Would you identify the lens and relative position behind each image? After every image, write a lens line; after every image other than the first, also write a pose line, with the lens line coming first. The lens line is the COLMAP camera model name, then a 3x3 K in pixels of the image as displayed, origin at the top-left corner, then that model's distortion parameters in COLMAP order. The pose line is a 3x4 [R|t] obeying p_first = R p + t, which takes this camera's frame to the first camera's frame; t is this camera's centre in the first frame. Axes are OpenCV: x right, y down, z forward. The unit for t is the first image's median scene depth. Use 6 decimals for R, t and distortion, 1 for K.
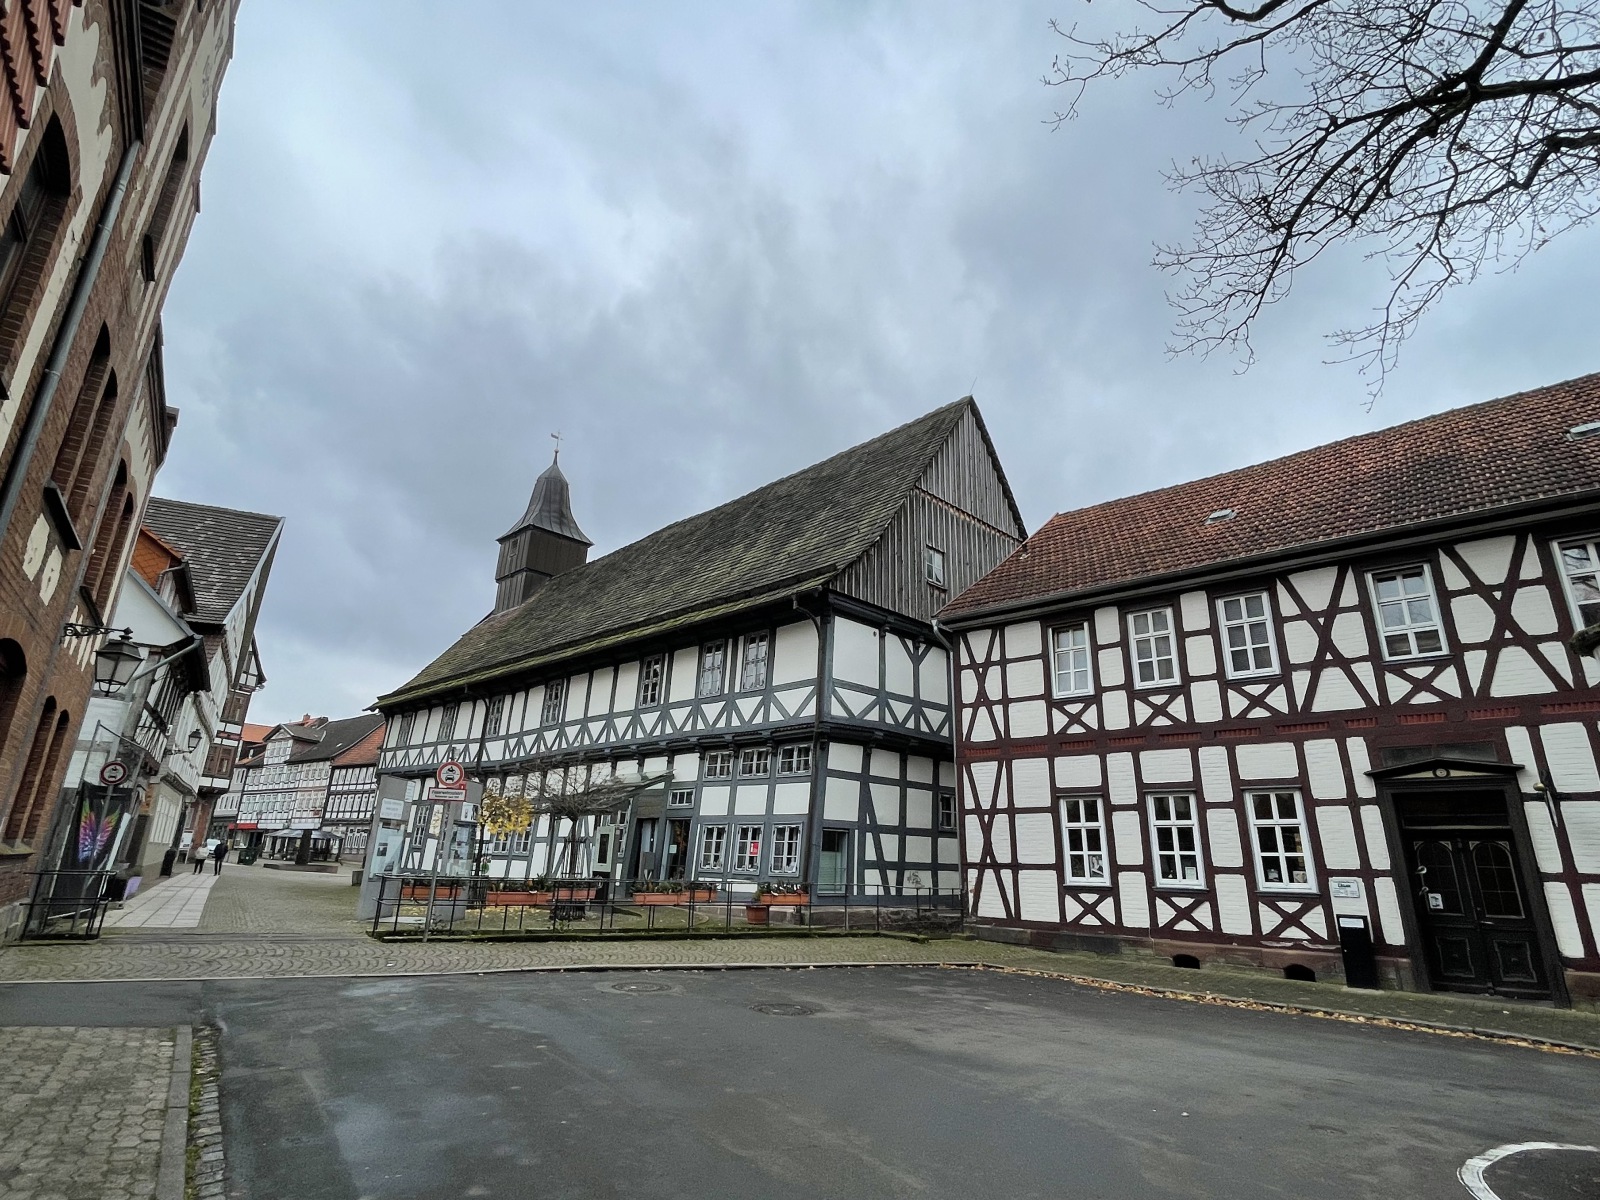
lens RADIAL K [[819.8, 0, 800.0], [0, 819.8, 600.0], [0, 0, 1]] dist [-0.001677, -0.001393]
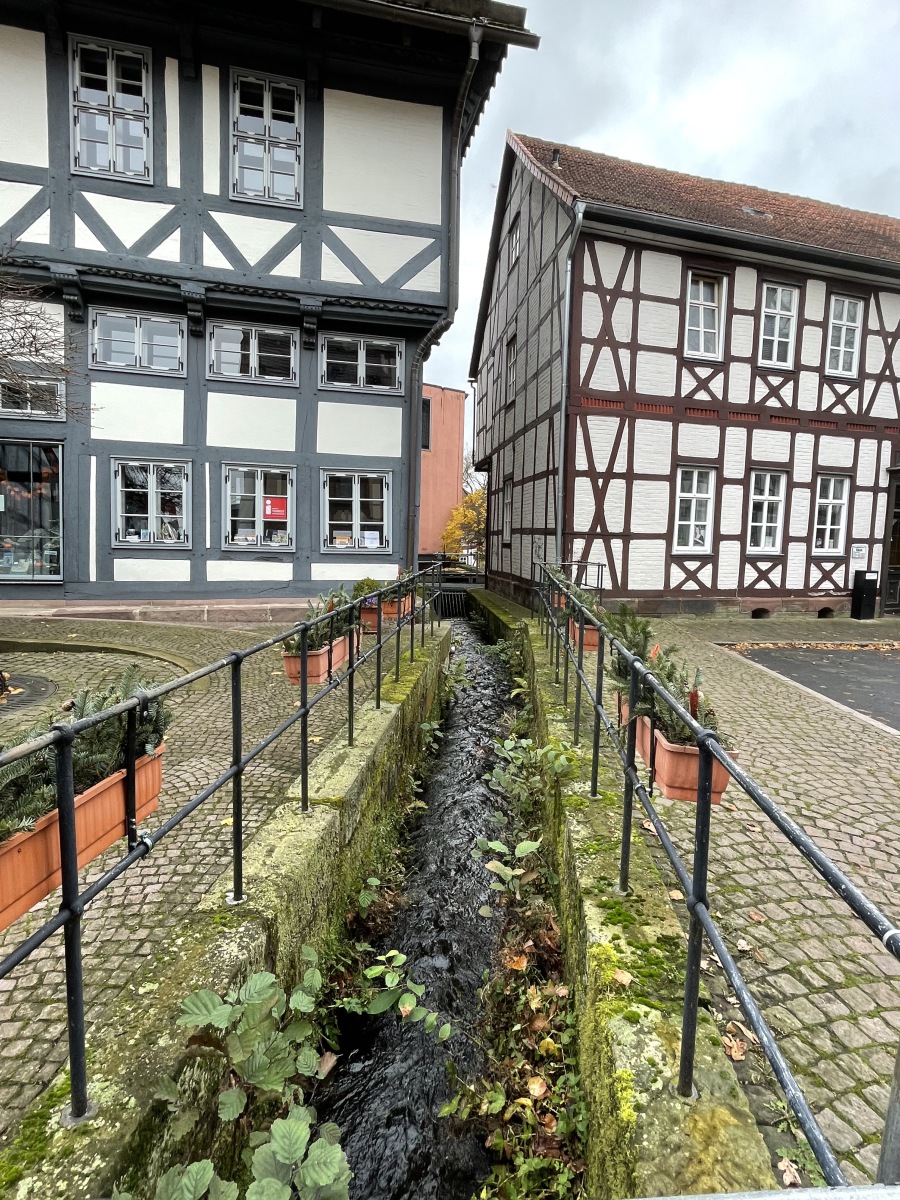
lens RADIAL K [[614.8, 0, 450.0], [0, 614.8, 600.0], [0, 0, 1]] dist [-0.001677, -0.001393]
pose [[0.533307, -0.109864, 0.838757, -0.434653], [-0.270689, 0.917232, 0.292255, 0.246423], [-0.801443, -0.382904, 0.459427, 0.825414]]
